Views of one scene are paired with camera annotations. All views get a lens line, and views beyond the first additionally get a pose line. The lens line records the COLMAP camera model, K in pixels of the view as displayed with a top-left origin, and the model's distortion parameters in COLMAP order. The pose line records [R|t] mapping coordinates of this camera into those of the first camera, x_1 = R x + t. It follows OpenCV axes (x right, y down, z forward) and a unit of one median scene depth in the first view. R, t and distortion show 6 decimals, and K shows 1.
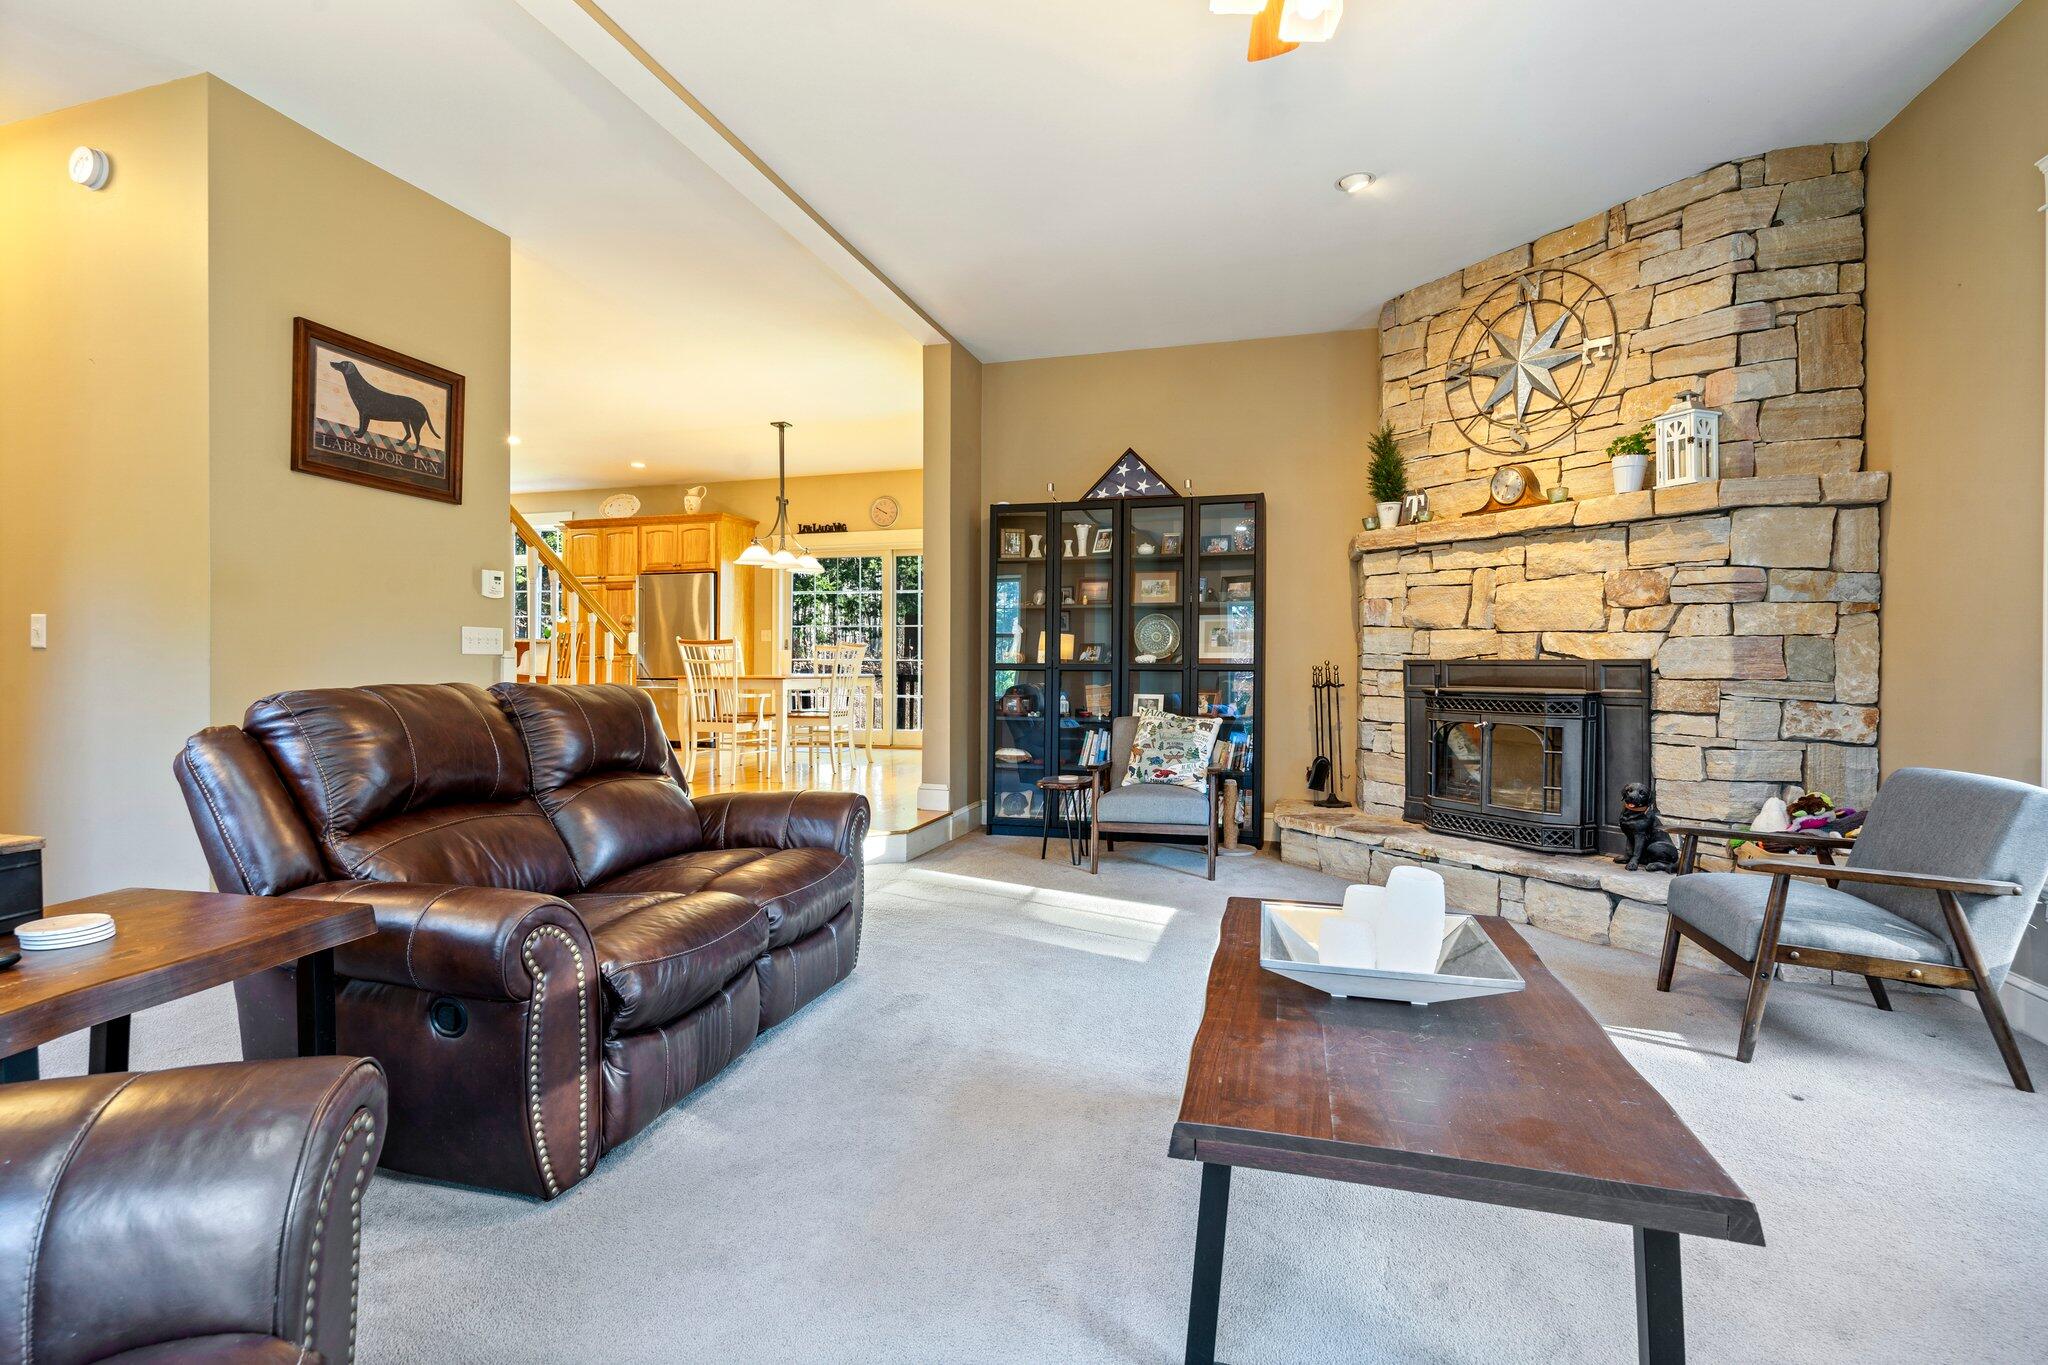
lens RADIAL K [[961.0, 0, 1027.5], [0, 961.0, 677.2], [0, 0, 1]] dist [0.001921, 0.001135]
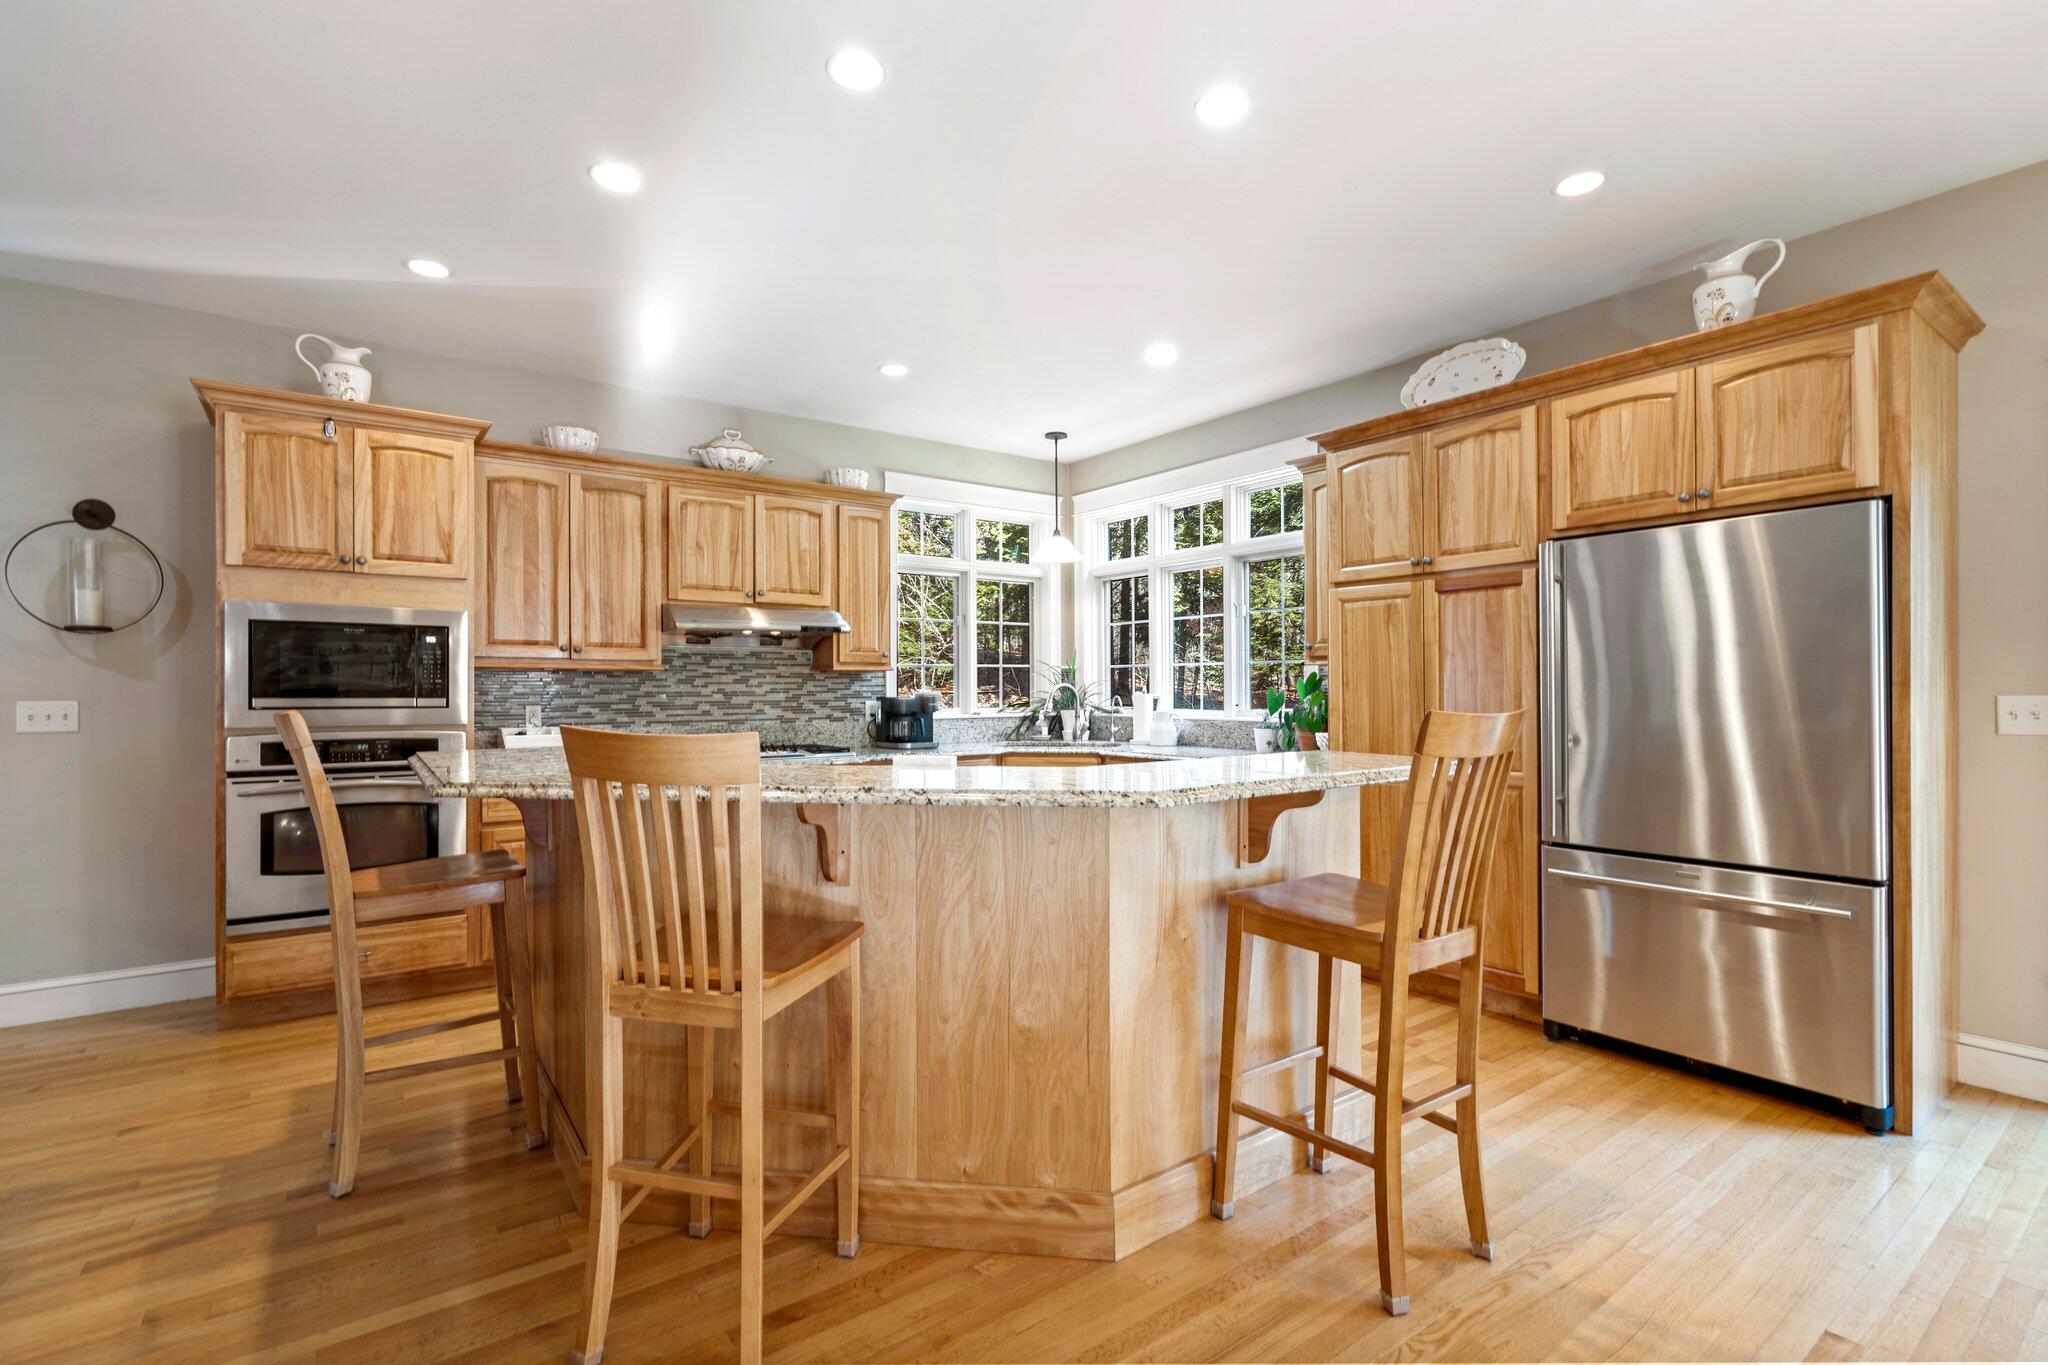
lens RADIAL K [[936.4, 0, 1016.1], [0, 936.4, 687.7], [0, 0, 1]] dist [-0.004846, 0.001702]
pose [[0.792594, -0.007343, -0.609705, -0.674304], [-0.002745, 0.999874, -0.015610, -0.093110], [0.609743, 0.014046, 0.792474, 1.192625]]
